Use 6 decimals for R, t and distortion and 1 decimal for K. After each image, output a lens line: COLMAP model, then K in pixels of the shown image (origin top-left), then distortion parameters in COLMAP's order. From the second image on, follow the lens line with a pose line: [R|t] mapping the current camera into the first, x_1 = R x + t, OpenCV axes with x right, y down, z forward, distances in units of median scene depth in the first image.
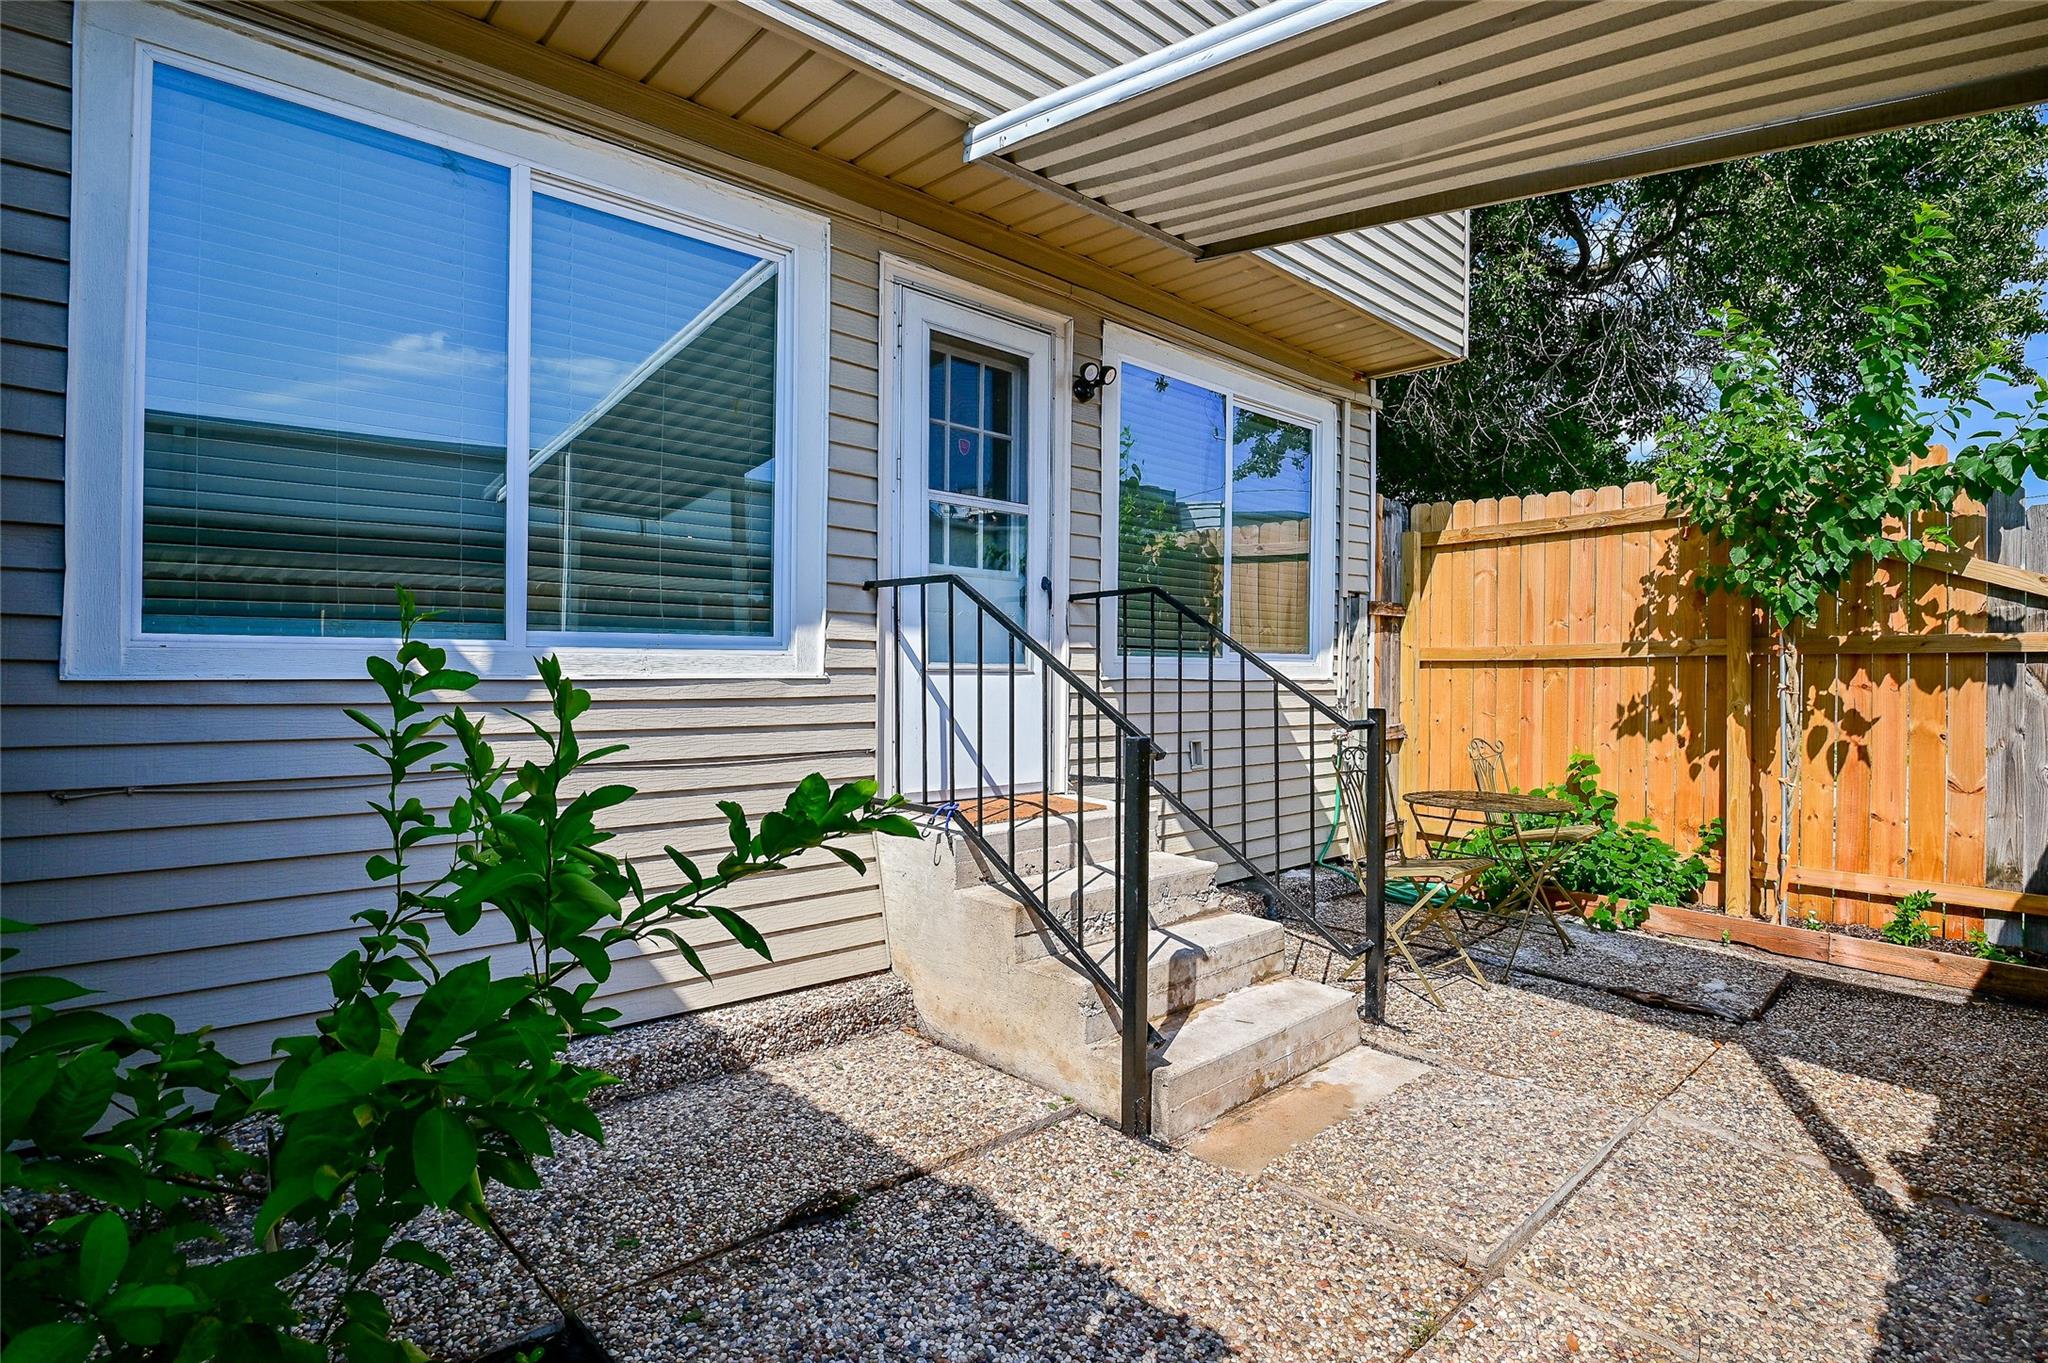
lens RADIAL K [[993.6, 0, 1056.9], [0, 993.6, 675.3], [0, 0, 1]] dist [-0.003146, -0.000791]
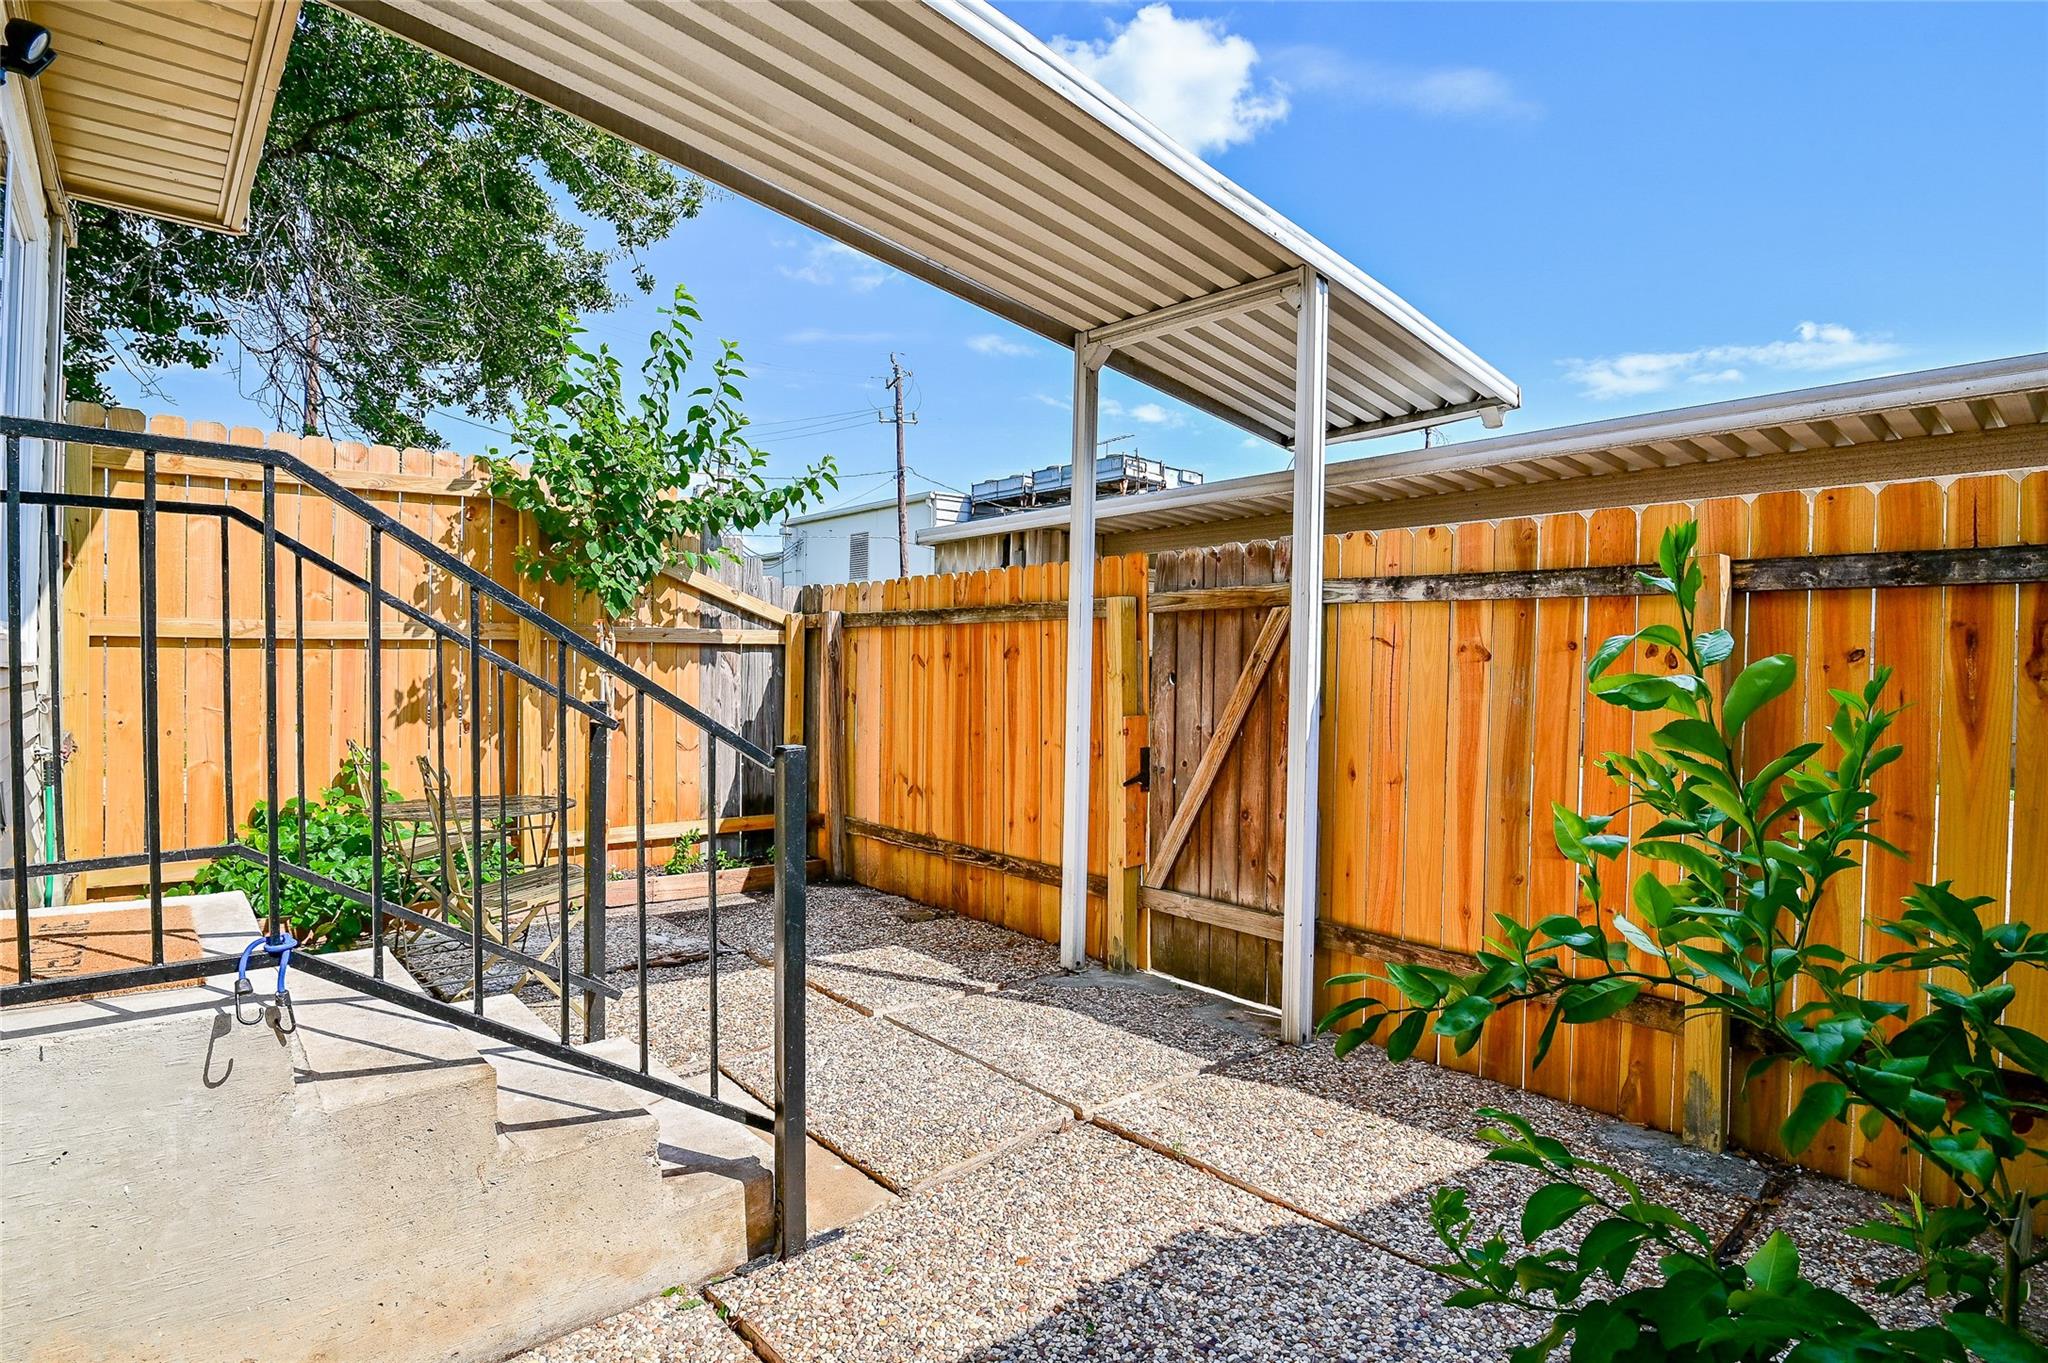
lens RADIAL K [[1072.1, 0, 1024.0], [0, 1072.1, 681.5], [0, 0, 1]] dist [-0.033044, 0.000264]
pose [[0.042198, -0.022044, 0.998866, -0.474531], [-0.007245, 0.999724, 0.022369, -0.005718], [-0.999083, -0.008180, 0.042026, 0.499194]]
